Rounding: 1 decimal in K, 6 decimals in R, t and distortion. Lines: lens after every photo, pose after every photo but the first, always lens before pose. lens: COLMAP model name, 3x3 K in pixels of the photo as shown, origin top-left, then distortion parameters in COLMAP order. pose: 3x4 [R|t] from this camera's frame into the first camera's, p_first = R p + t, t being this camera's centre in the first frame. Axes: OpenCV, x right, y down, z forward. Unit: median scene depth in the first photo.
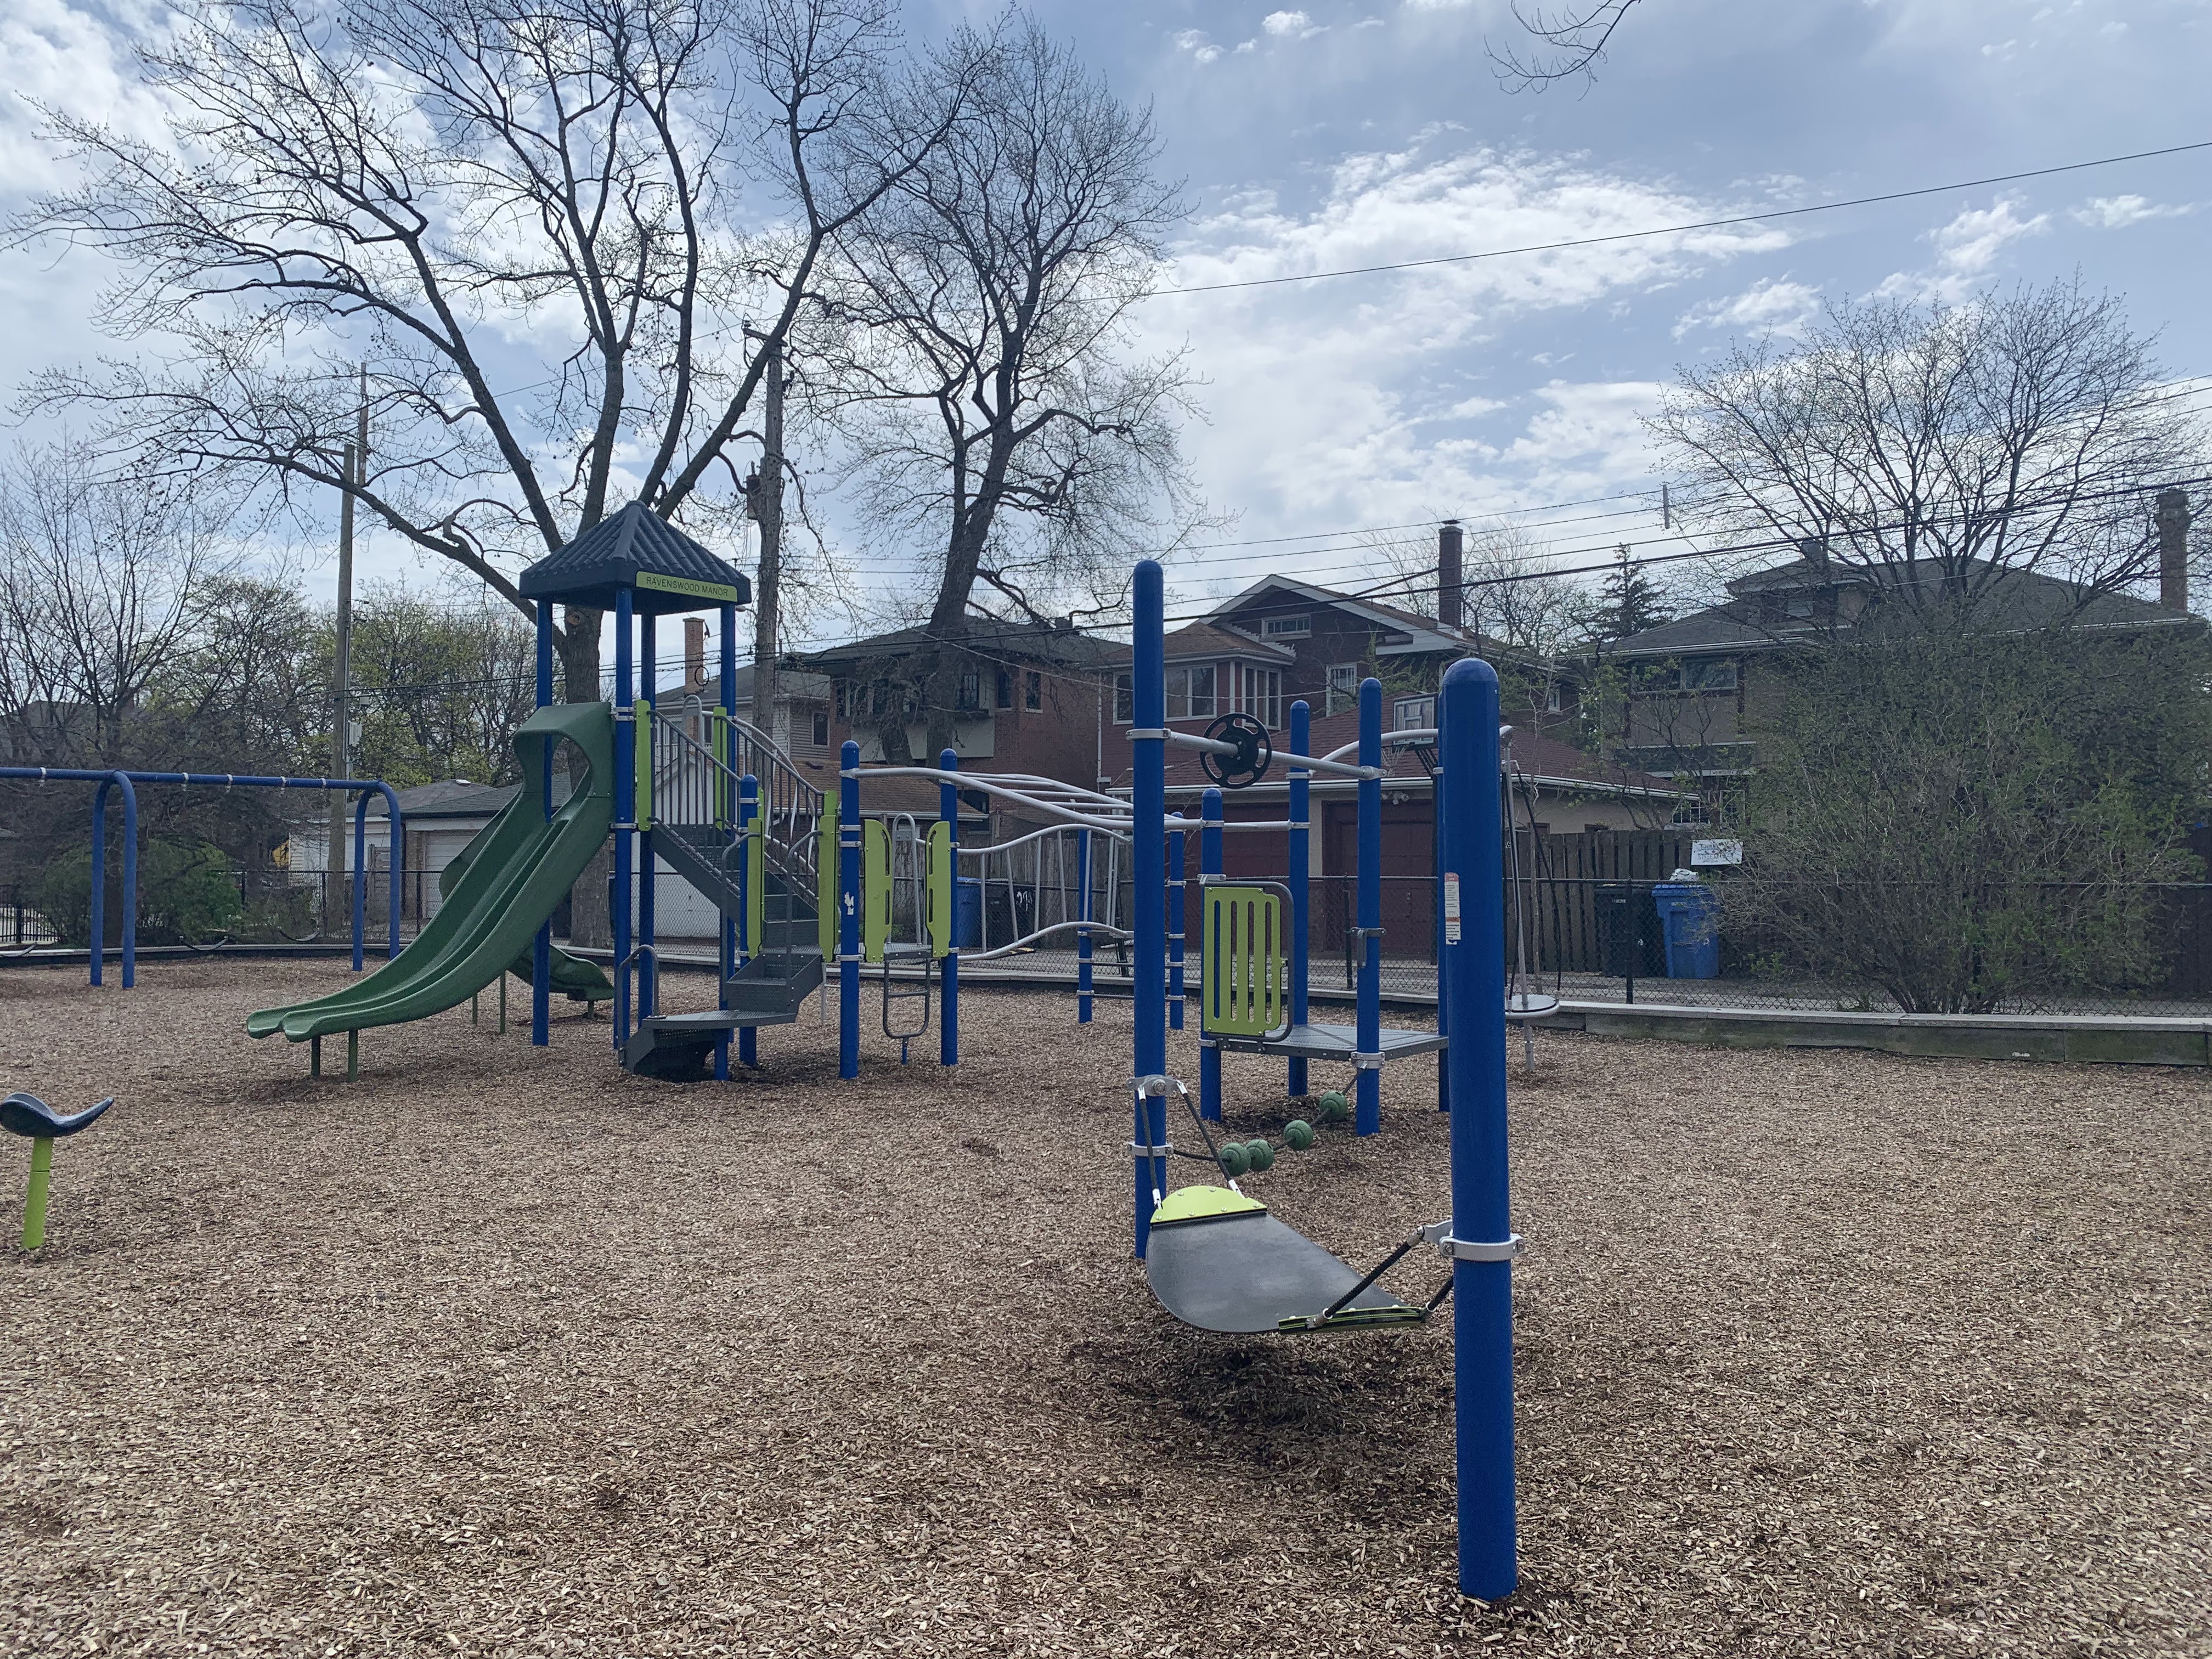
lens RADIAL K [[1681.0, 0, 1094.6], [0, 1681.0, 810.1], [0, 0, 1]] dist [0.043805, -0.041259]
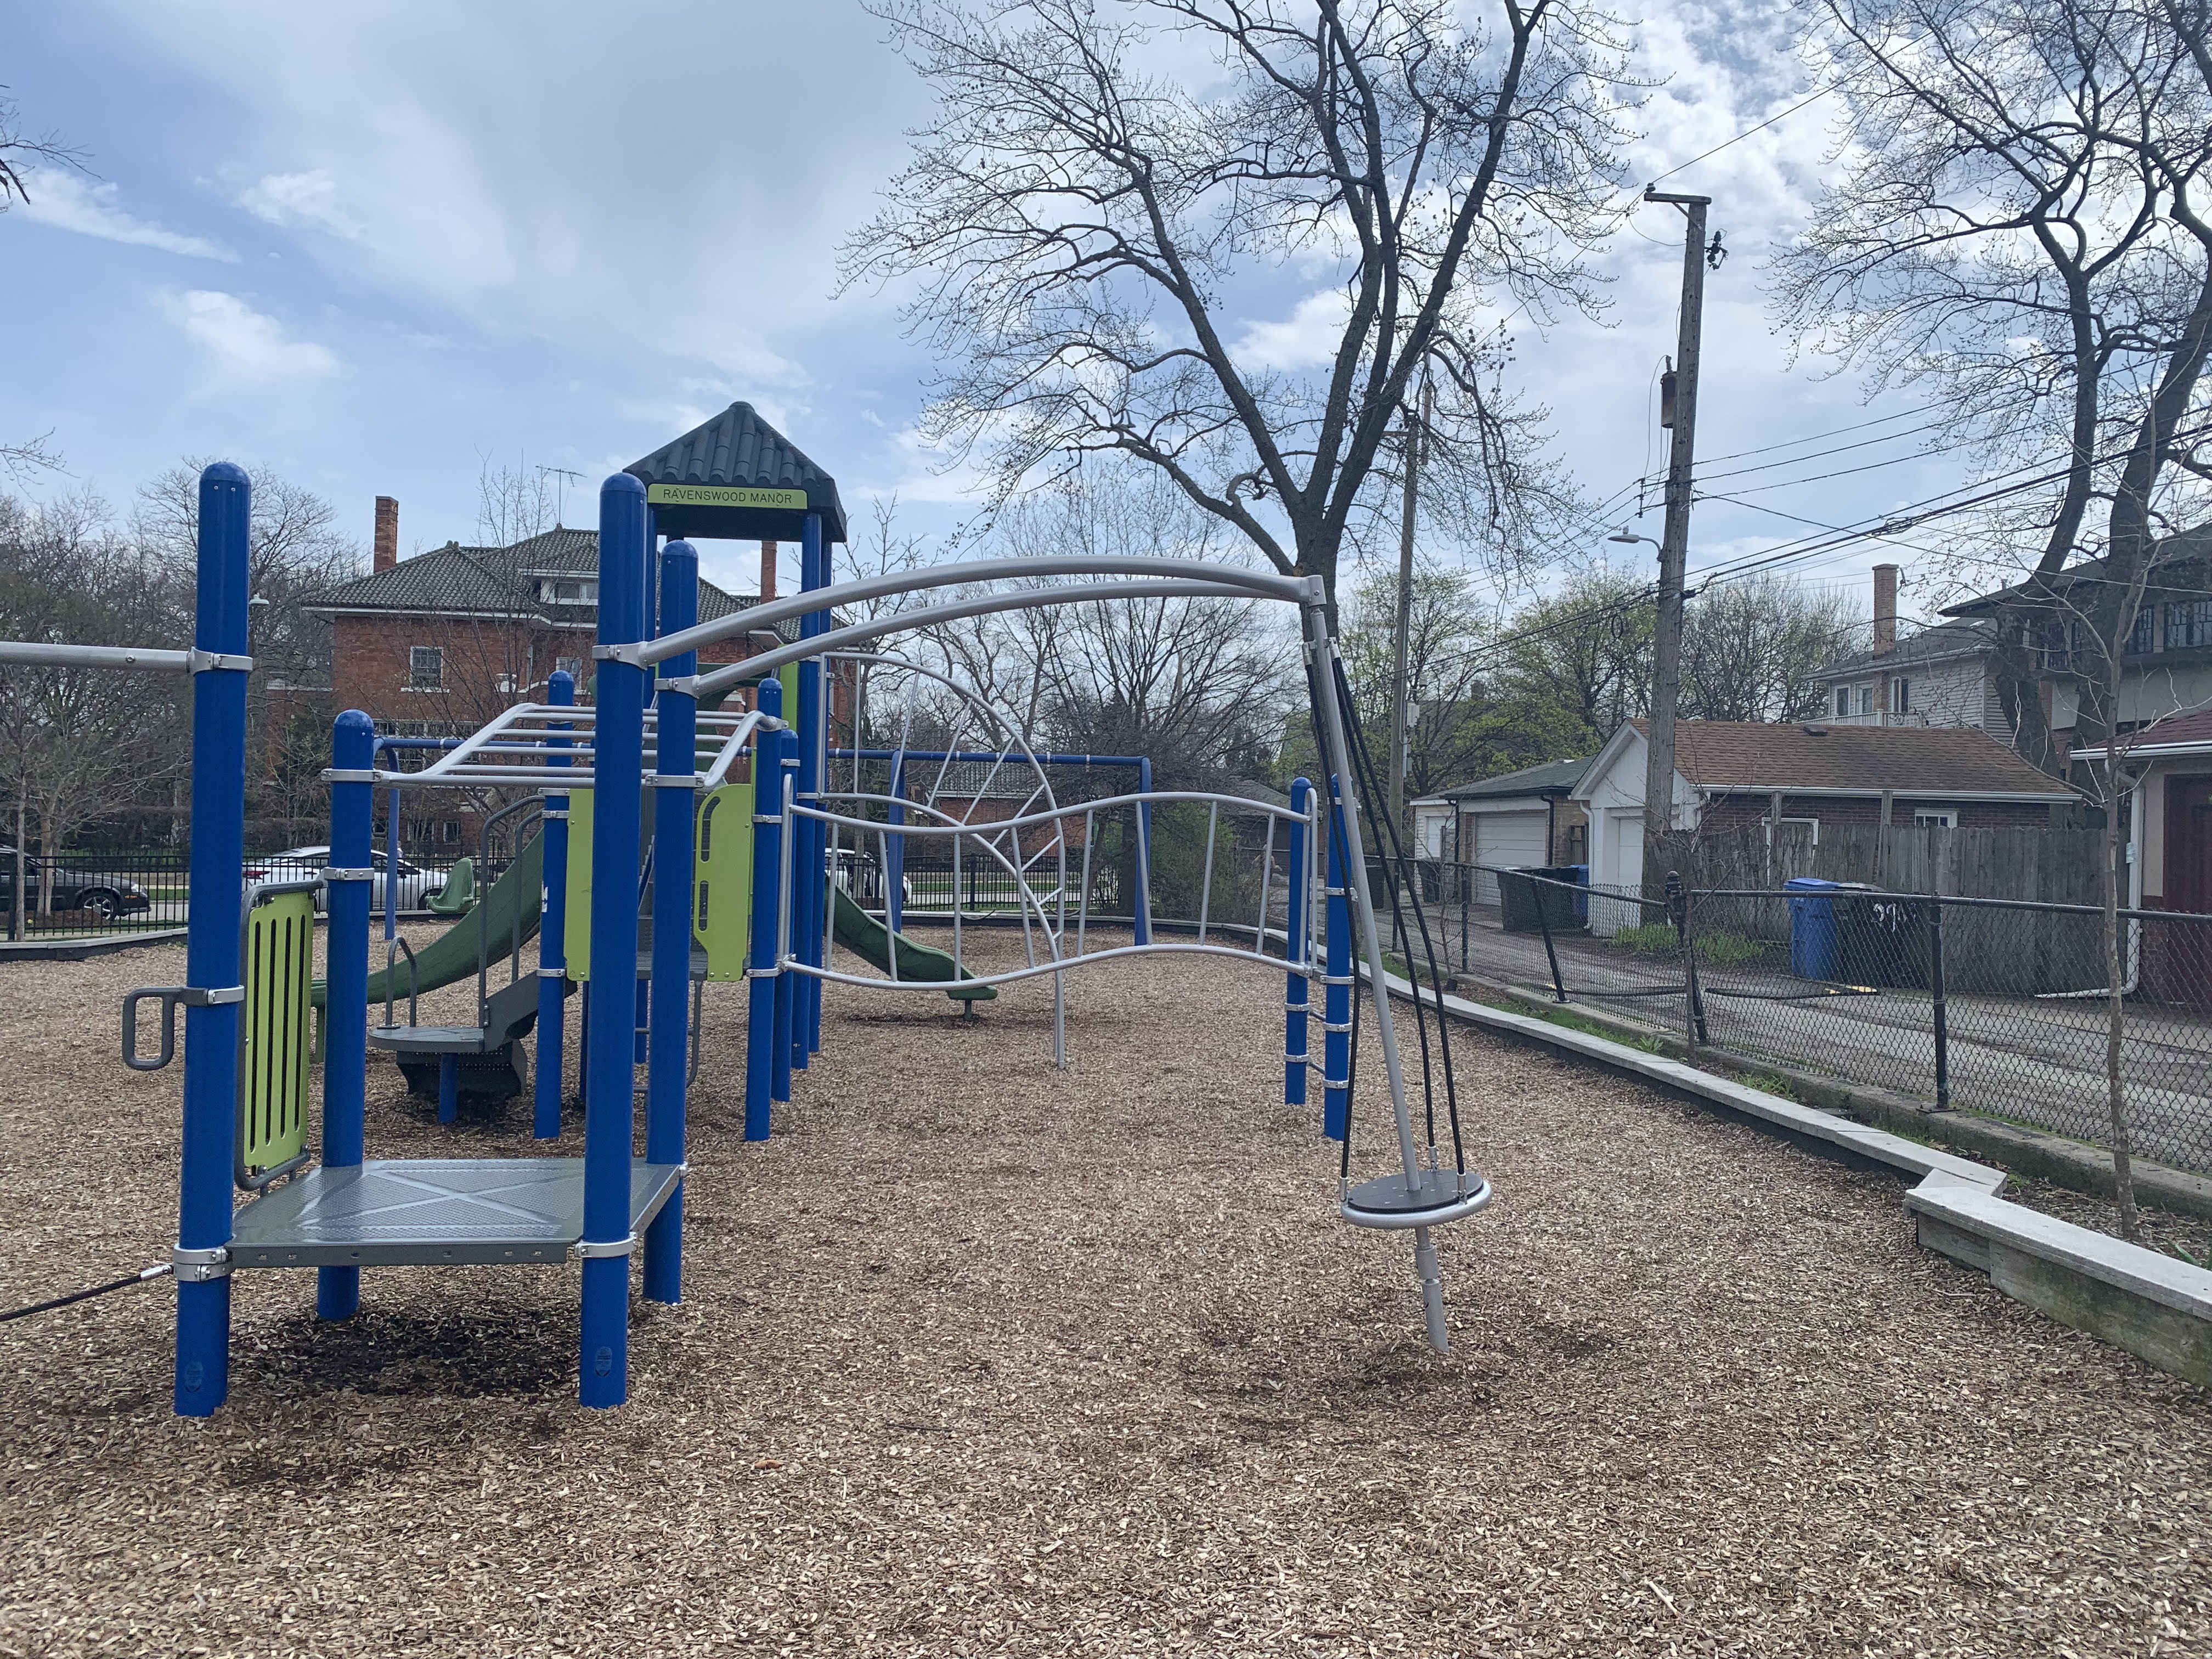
lens RADIAL K [[1681.0, 0, 1145.5], [0, 1681.0, 776.0], [0, 0, 1]] dist [0.043805, -0.041259]
pose [[0.695844, -0.011528, -0.718101, 0.273699], [0.002219, 0.999901, -0.013902, 0.006622], [0.718190, 0.008080, 0.695800, 0.353908]]
